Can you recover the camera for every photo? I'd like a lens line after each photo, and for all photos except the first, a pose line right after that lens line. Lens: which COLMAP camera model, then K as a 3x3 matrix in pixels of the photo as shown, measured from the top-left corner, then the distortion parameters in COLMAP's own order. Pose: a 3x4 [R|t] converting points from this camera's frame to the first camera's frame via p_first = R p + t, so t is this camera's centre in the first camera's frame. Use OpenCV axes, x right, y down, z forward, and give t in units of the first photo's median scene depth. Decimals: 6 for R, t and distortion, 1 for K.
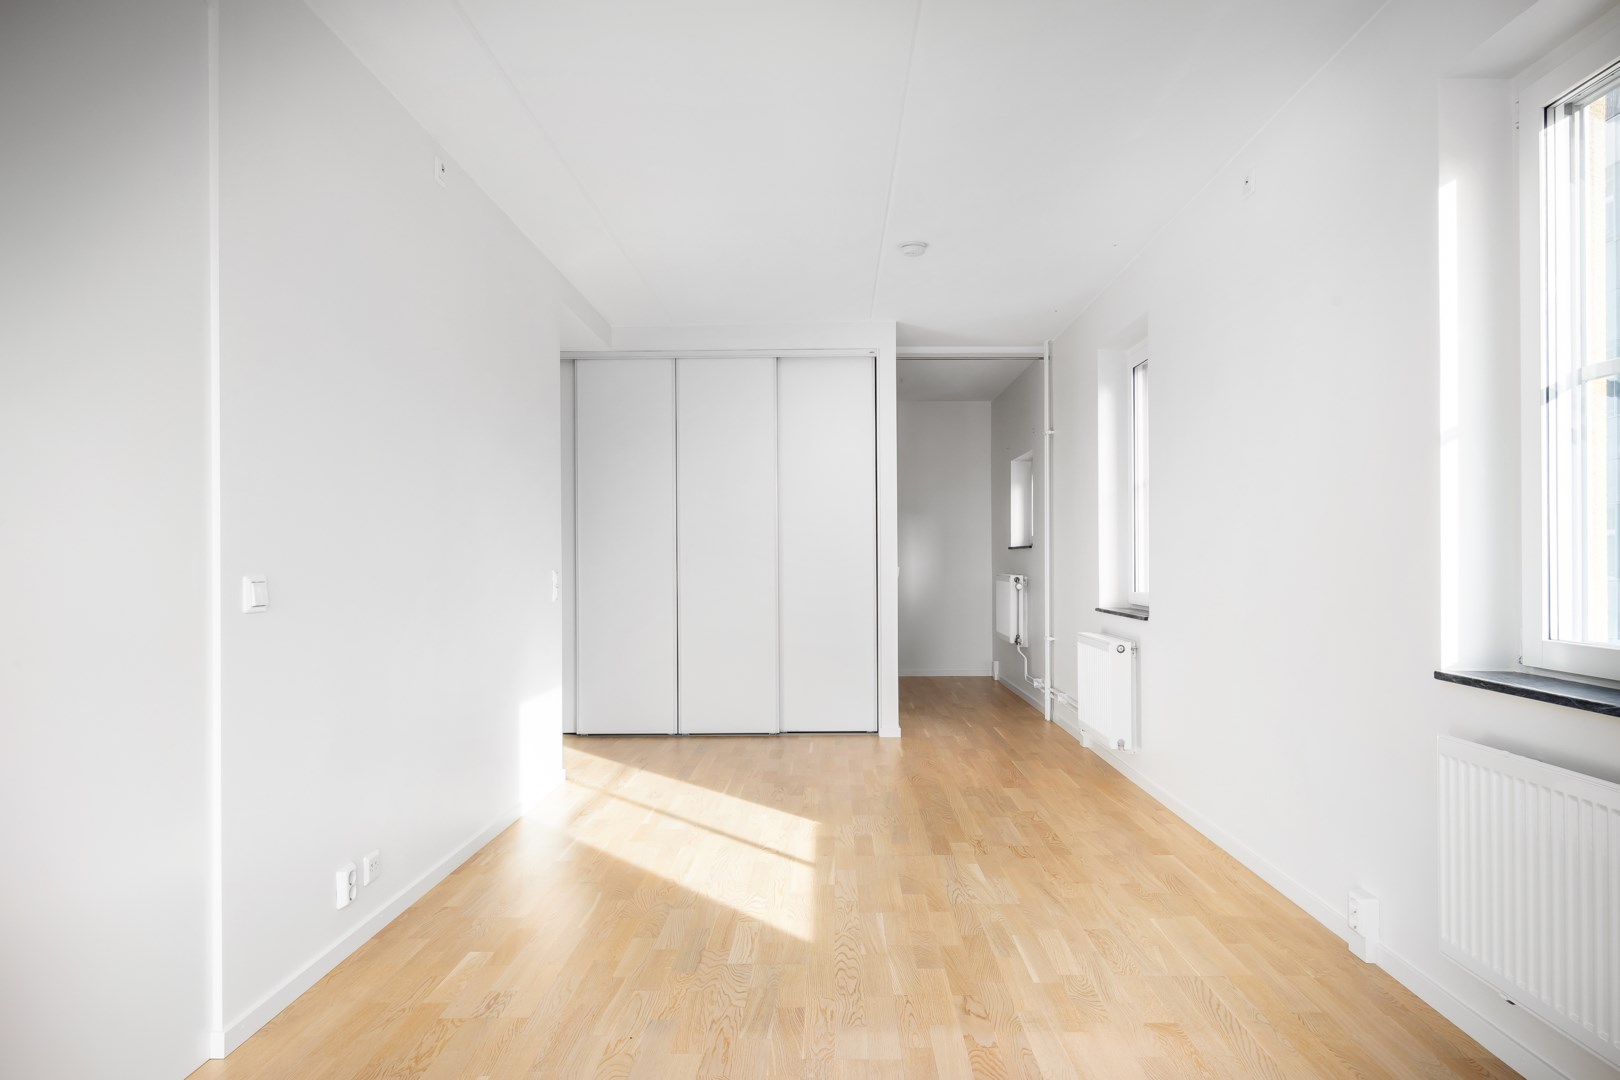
lens RADIAL K [[965.2, 0, 810.9], [0, 965.2, 539.8], [0, 0, 1]] dist [0.002600, -0.000064]
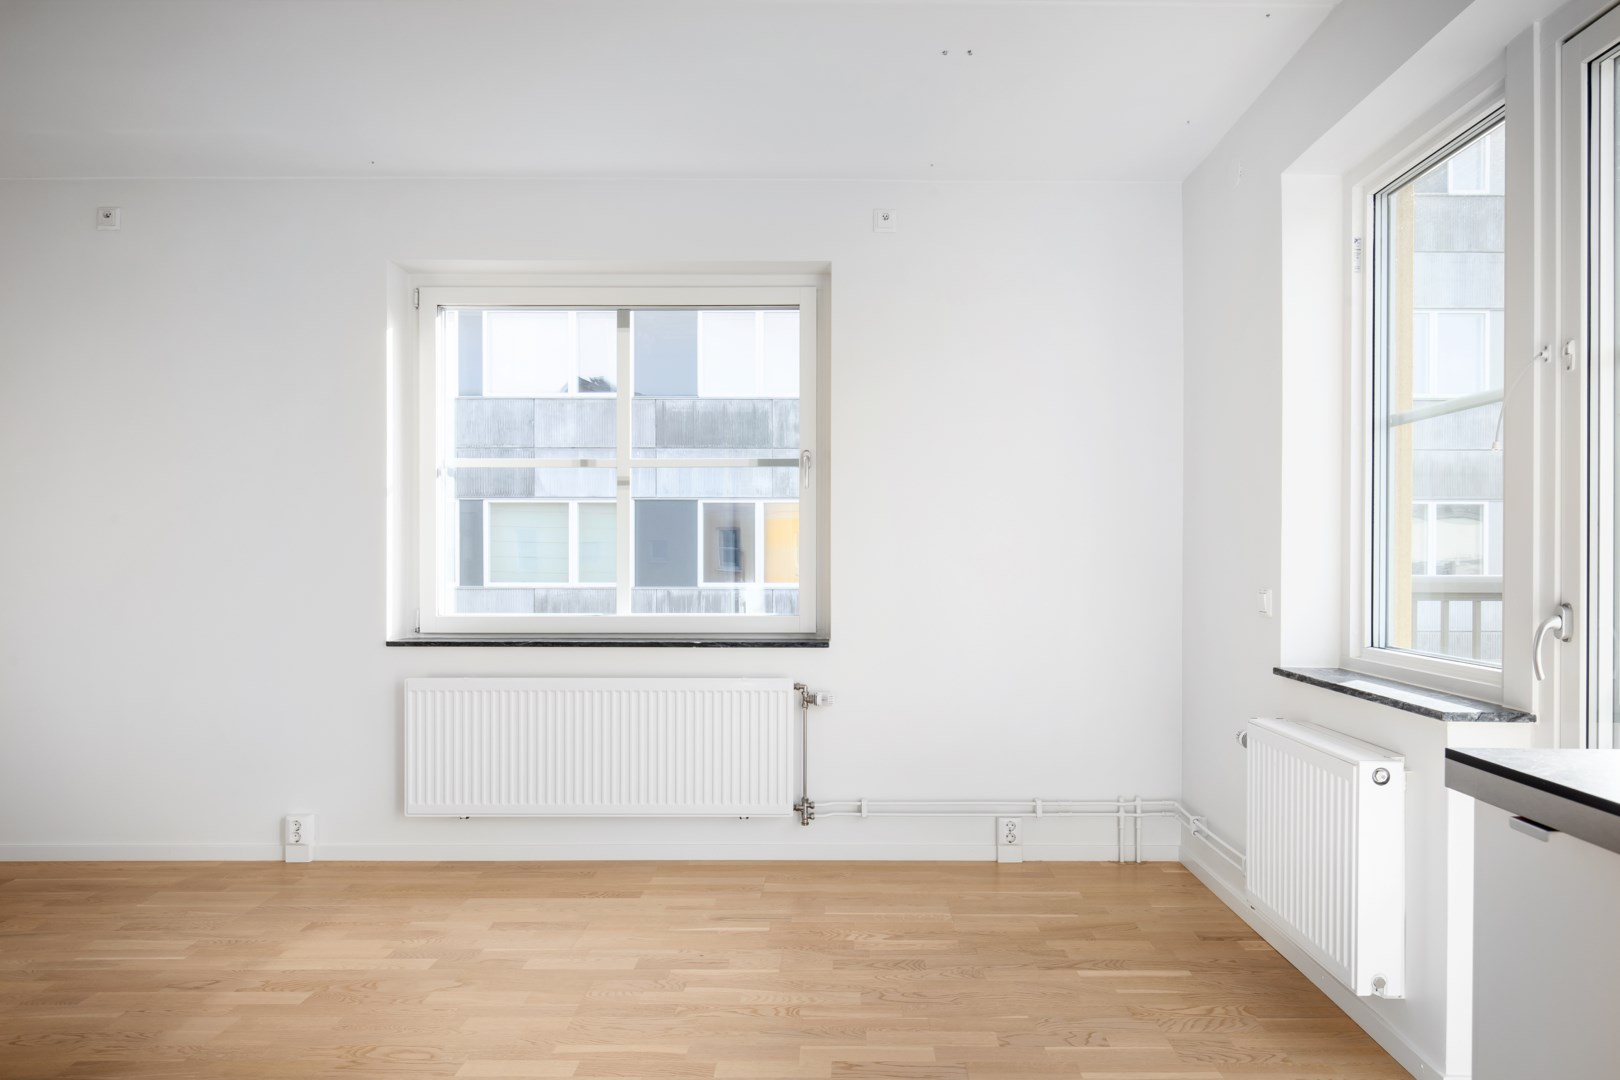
lens RADIAL K [[1032.7, 0, 810.6], [0, 1032.7, 551.2], [0, 0, 1]] dist [0.006601, 0.000185]
pose [[0.006977, 0.014711, 0.999867, -0.966015], [-0.008156, 0.999859, -0.014654, 0.011325], [-0.999942, -0.008053, 0.007096, 0.299417]]
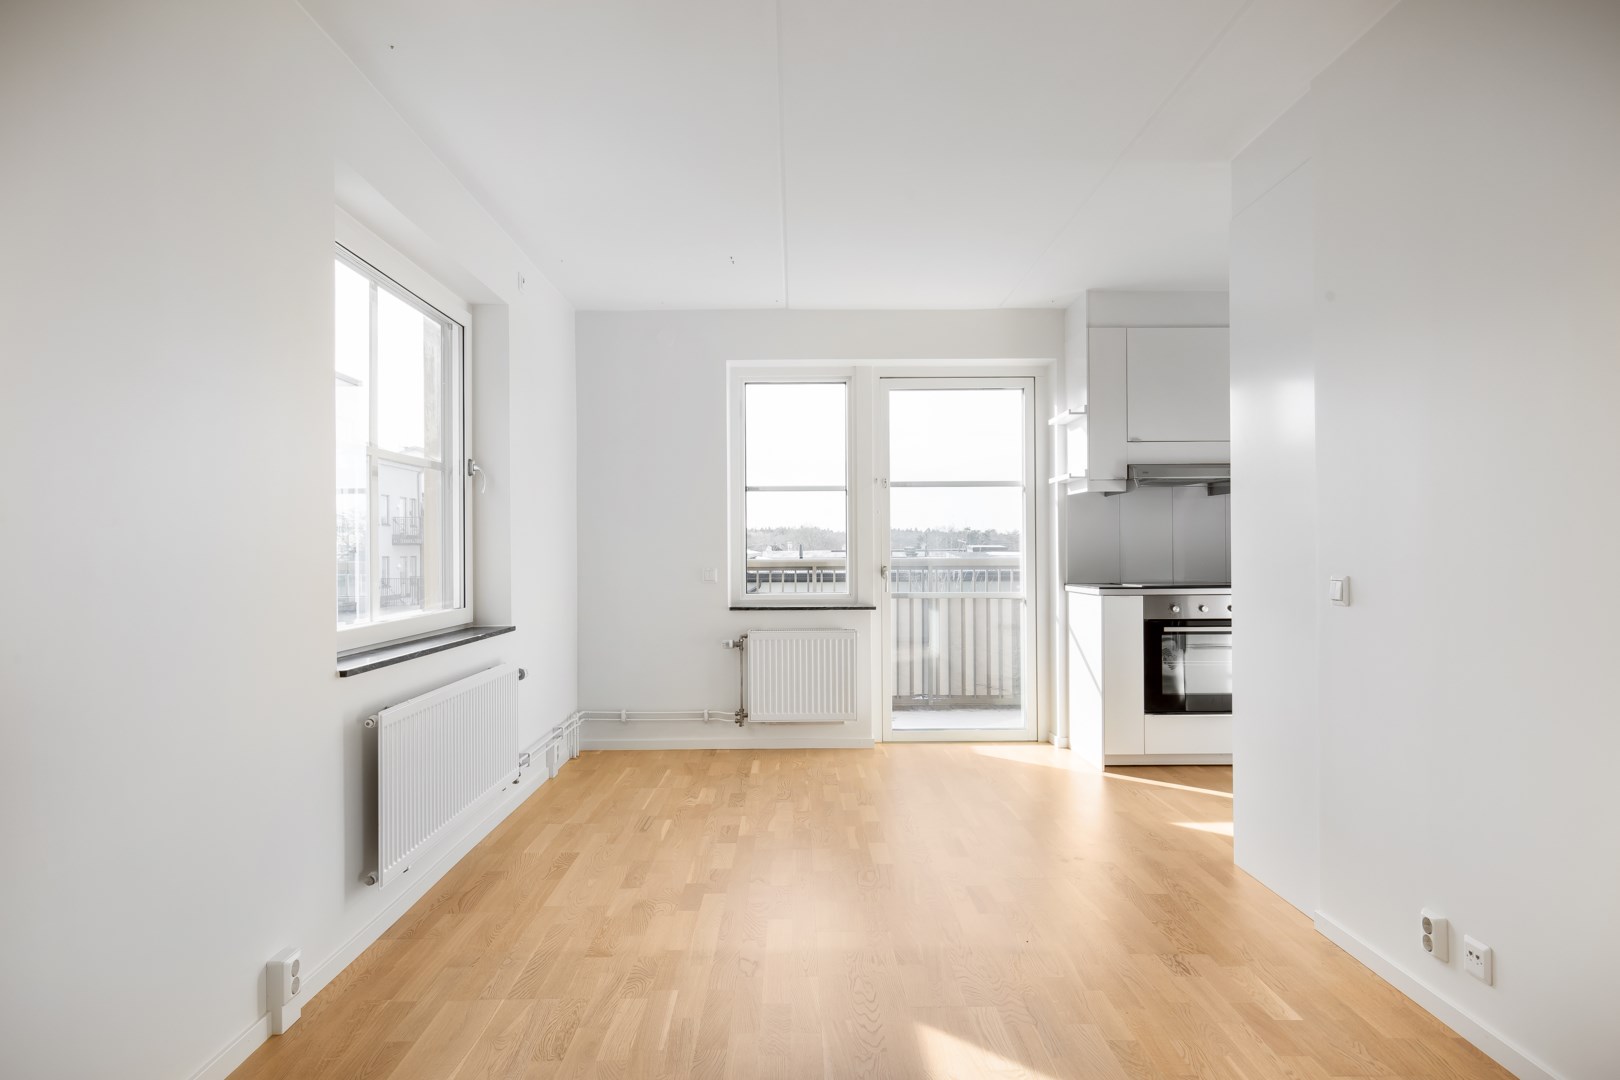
lens RADIAL K [[998.4, 0, 810.1], [0, 998.4, 546.3], [0, 0, 1]] dist [0.000588, 0.000153]
pose [[-0.999138, 0.010704, -0.040106, 0.134678], [0.011503, 0.999739, -0.019738, 0.017661], [0.039884, -0.020183, -0.999000, 2.122667]]
